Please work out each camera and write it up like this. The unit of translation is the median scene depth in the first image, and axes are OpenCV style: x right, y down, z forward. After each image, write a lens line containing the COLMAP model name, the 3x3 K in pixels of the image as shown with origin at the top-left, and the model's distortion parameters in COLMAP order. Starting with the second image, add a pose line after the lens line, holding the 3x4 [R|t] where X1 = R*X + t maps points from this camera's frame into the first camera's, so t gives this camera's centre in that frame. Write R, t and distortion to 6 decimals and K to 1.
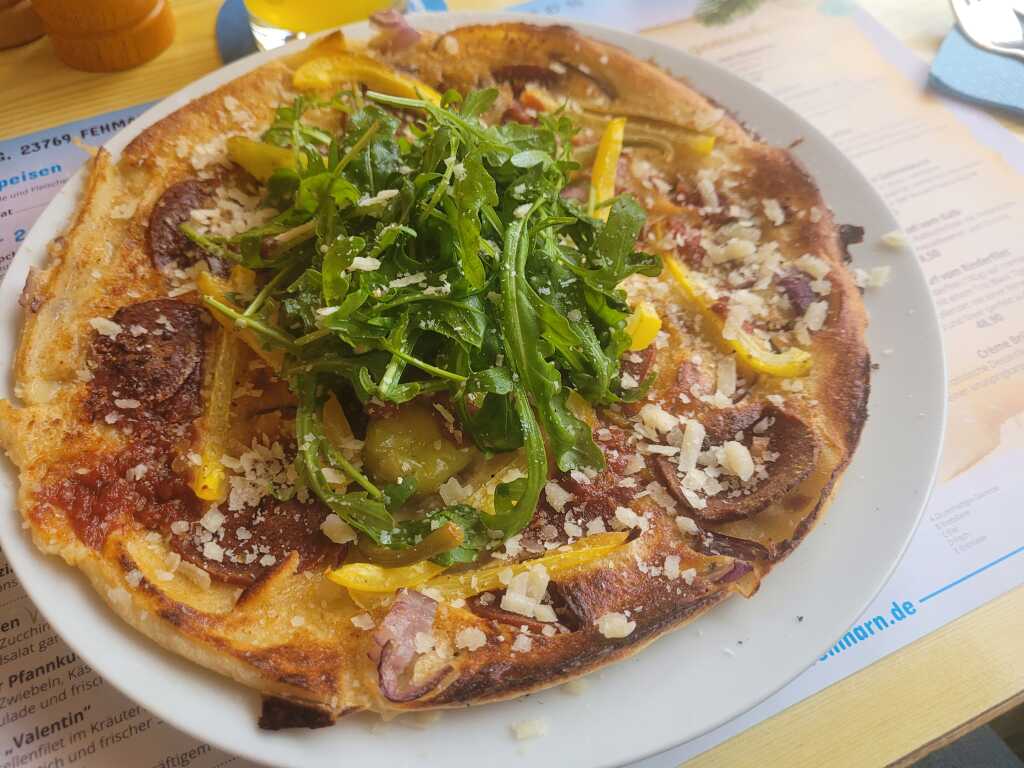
lens RADIAL K [[819.7, 0, 512.0], [0, 819.7, 384.0], [0, 0, 1]] dist [0.009932, 0.000091]
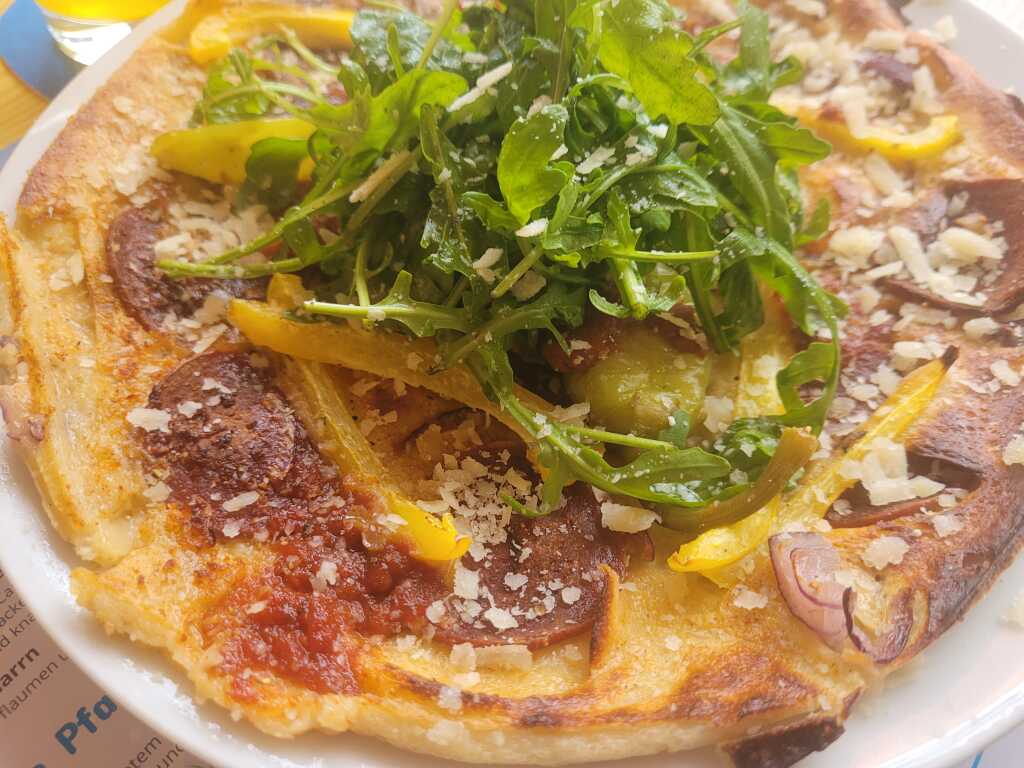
lens RADIAL K [[825.9, 0, 512.0], [0, 825.9, 384.0], [0, 0, 1]] dist [-0.010213, 0.003746]
pose [[0.883549, -0.401445, 0.241212, -0.398495], [0.403915, 0.913859, 0.041398, -0.002830], [-0.237052, 0.060852, 0.969589, 0.275105]]
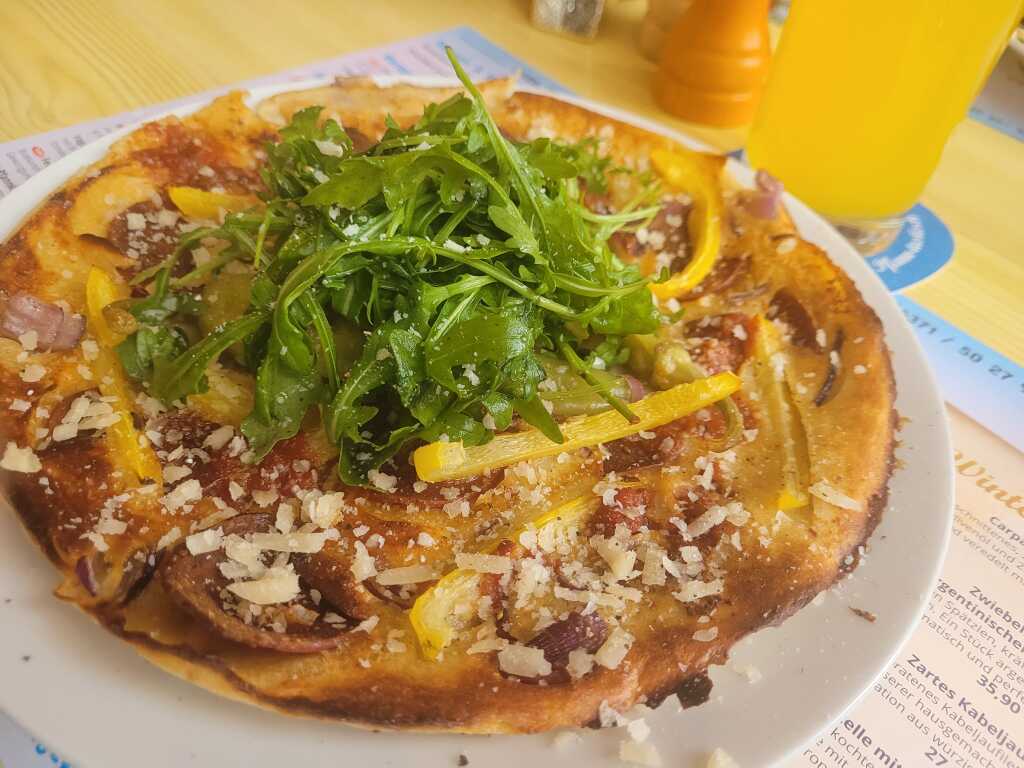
lens RADIAL K [[825.9, 0, 512.0], [0, 825.9, 384.0], [0, 0, 1]] dist [-0.010213, 0.003746]
pose [[0.290110, 0.705951, -0.646118, 0.686195], [-0.852551, 0.497353, 0.160611, -0.315201], [0.434733, 0.504254, 0.746147, 0.401713]]
